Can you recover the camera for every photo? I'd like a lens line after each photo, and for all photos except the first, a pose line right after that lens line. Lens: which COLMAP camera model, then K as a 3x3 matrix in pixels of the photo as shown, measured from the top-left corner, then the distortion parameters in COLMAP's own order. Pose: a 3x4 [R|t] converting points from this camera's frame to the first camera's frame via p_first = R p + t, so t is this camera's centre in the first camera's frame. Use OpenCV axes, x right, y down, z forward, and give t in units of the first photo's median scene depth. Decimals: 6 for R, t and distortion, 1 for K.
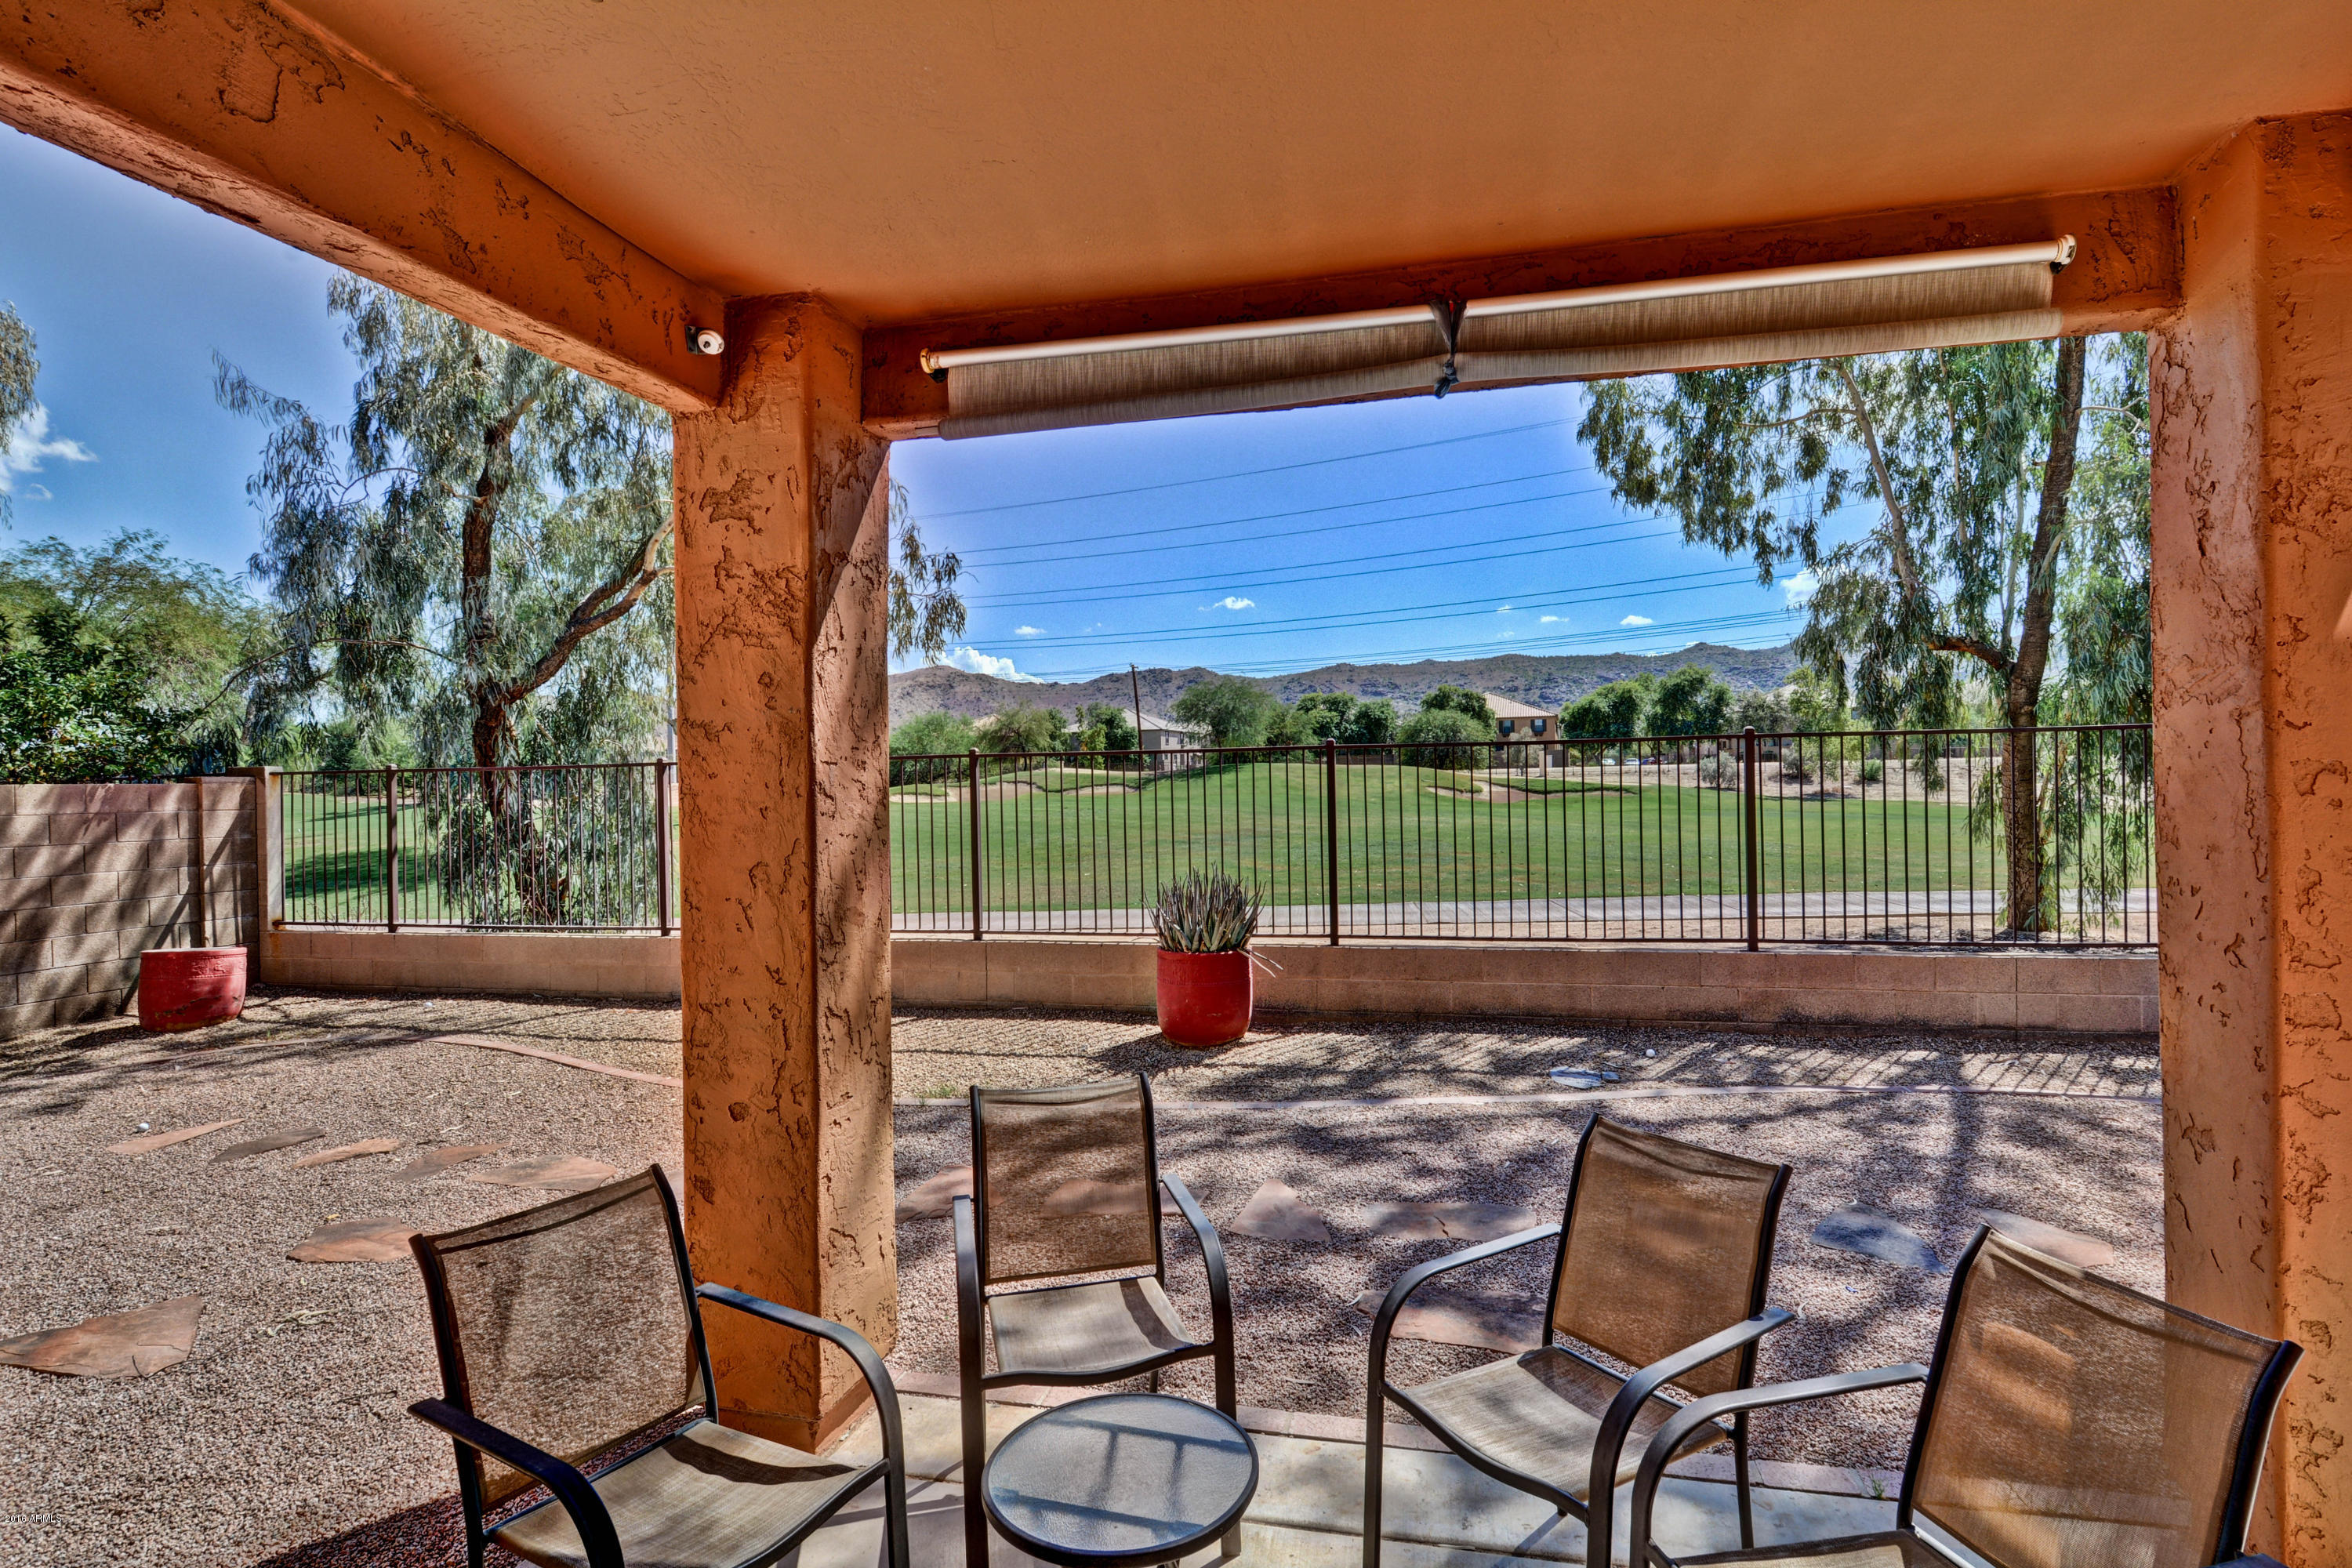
lens RADIAL K [[1129.3, 0, 1234.1], [0, 1129.3, 800.7], [0, 0, 1]] dist [-0.007205, -0.001215]
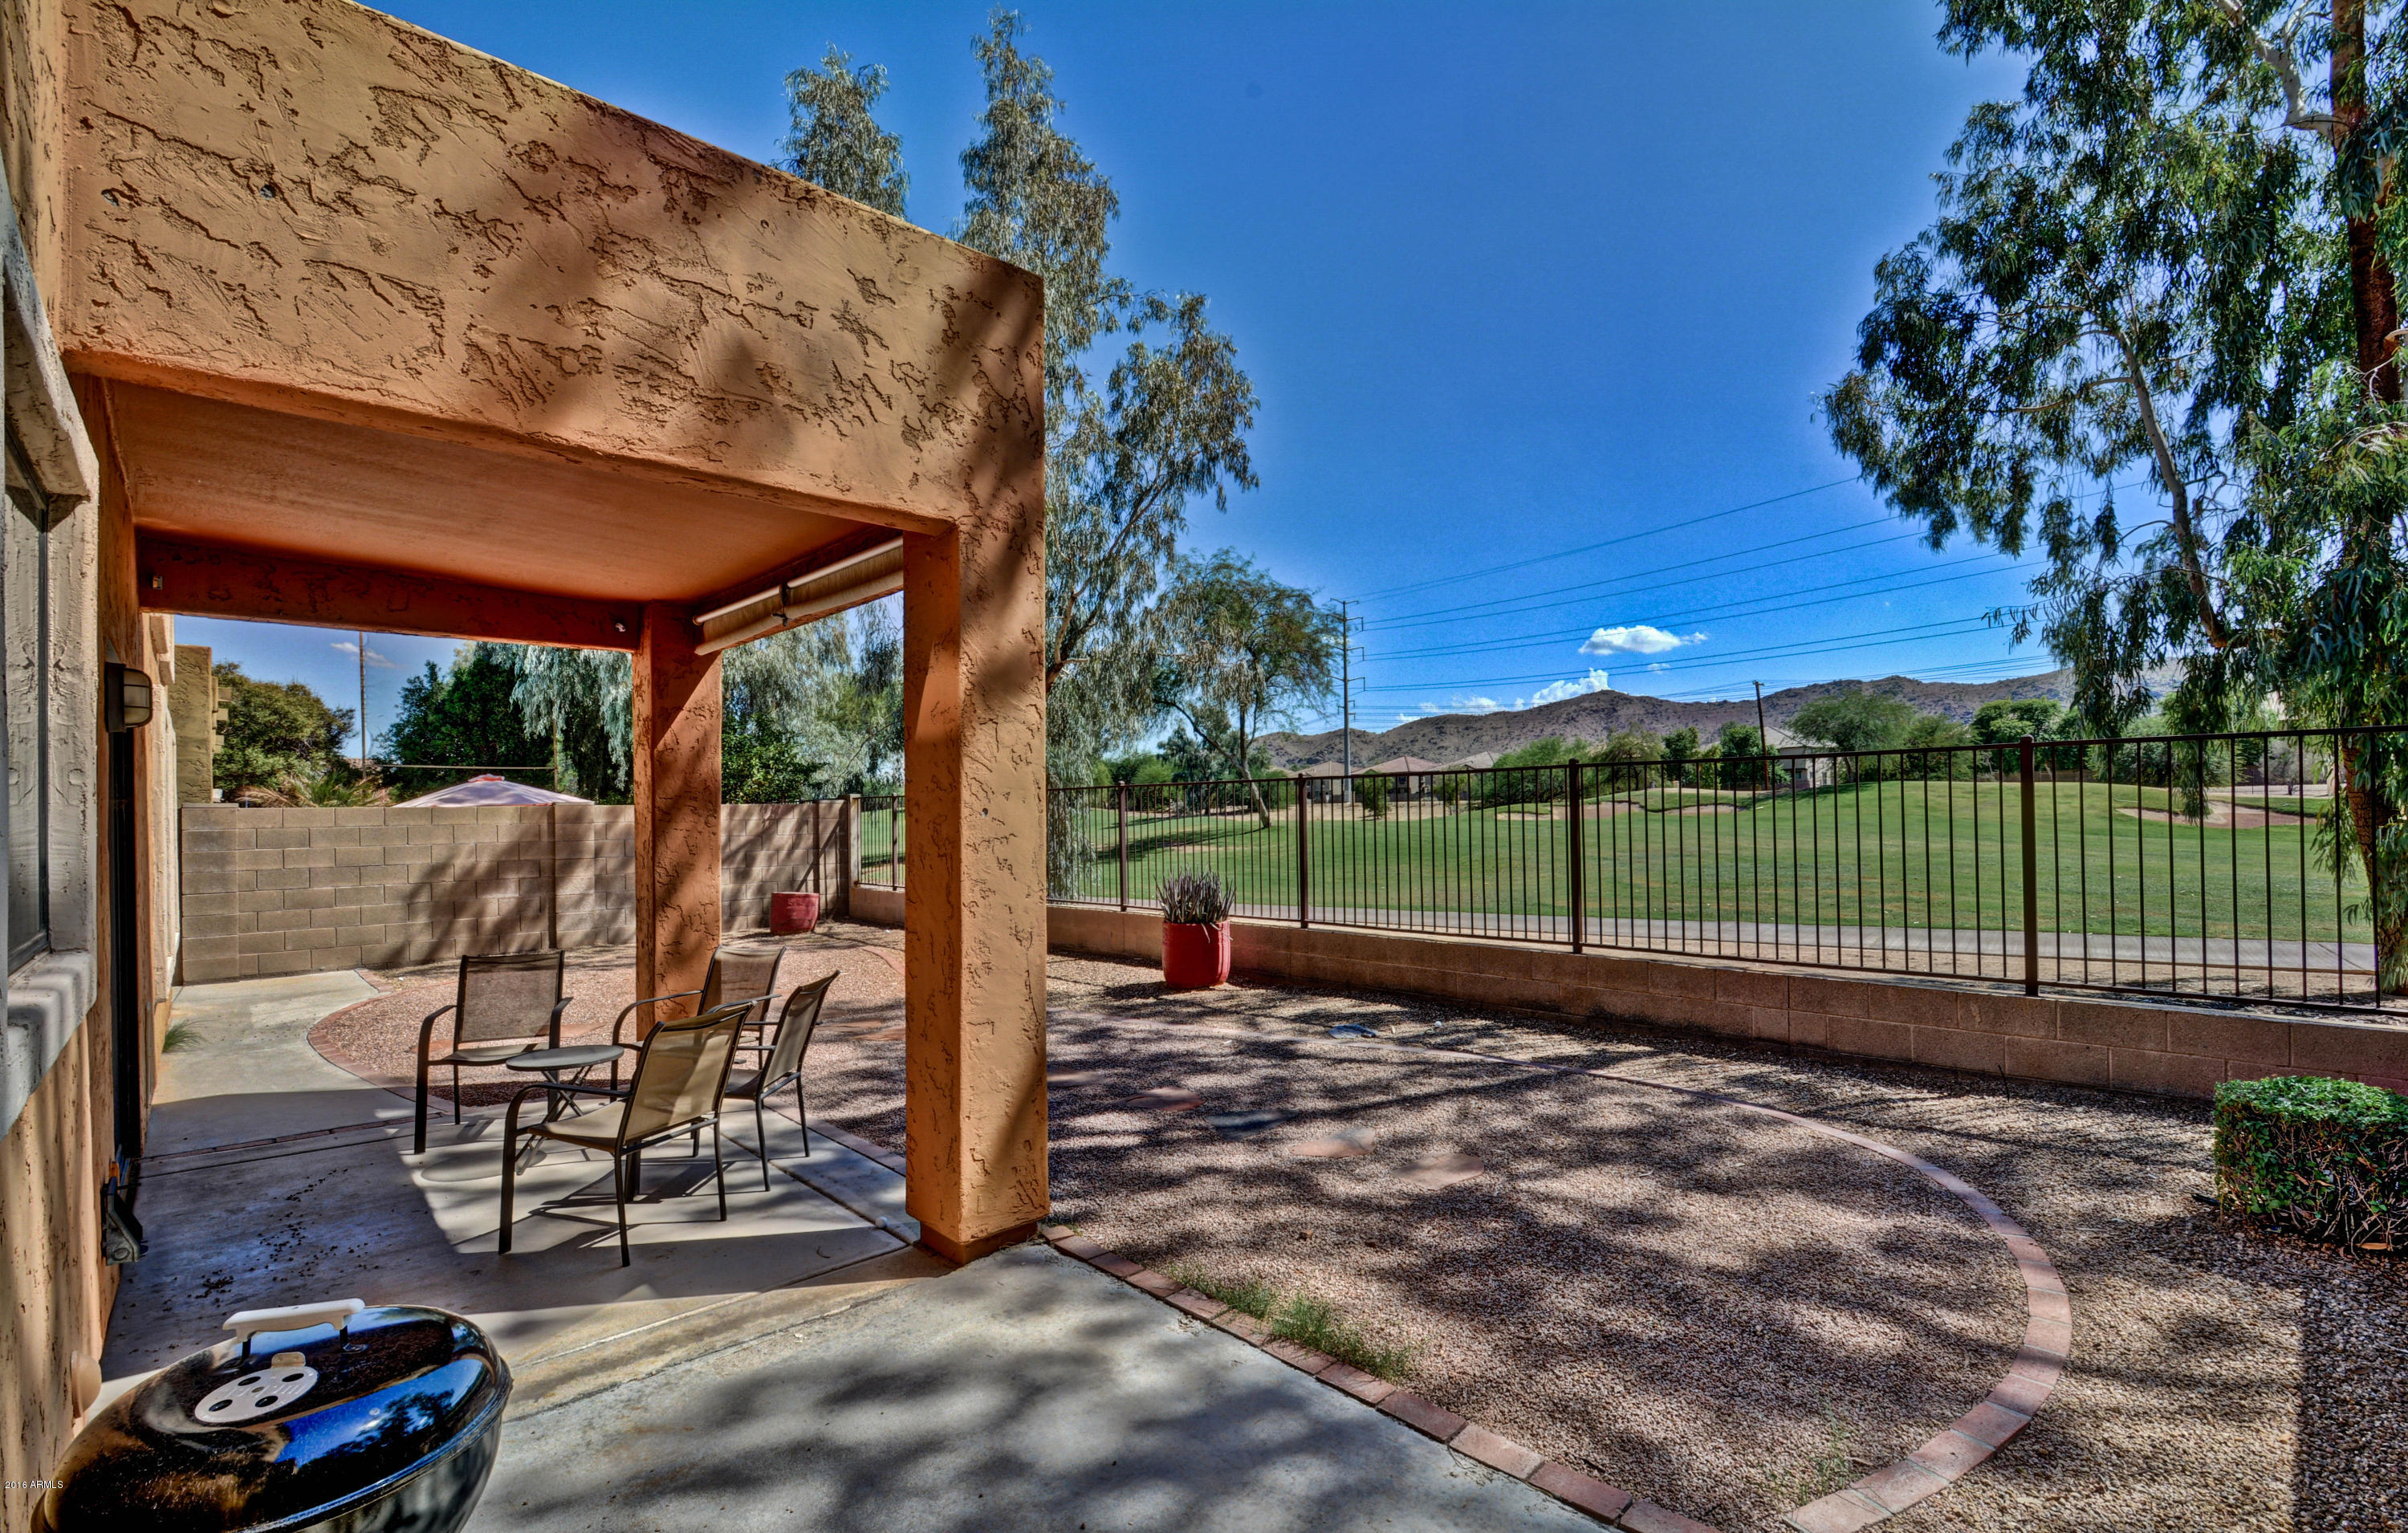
lens RADIAL K [[1081.7, 0, 1252.0], [0, 1081.7, 831.0], [0, 0, 1]] dist [-0.016550, -0.000091]
pose [[0.838161, 0.016451, -0.545175, 0.379556], [-0.010525, 0.999847, 0.013990, -0.000788], [0.545321, -0.005988, 0.838206, -0.044943]]
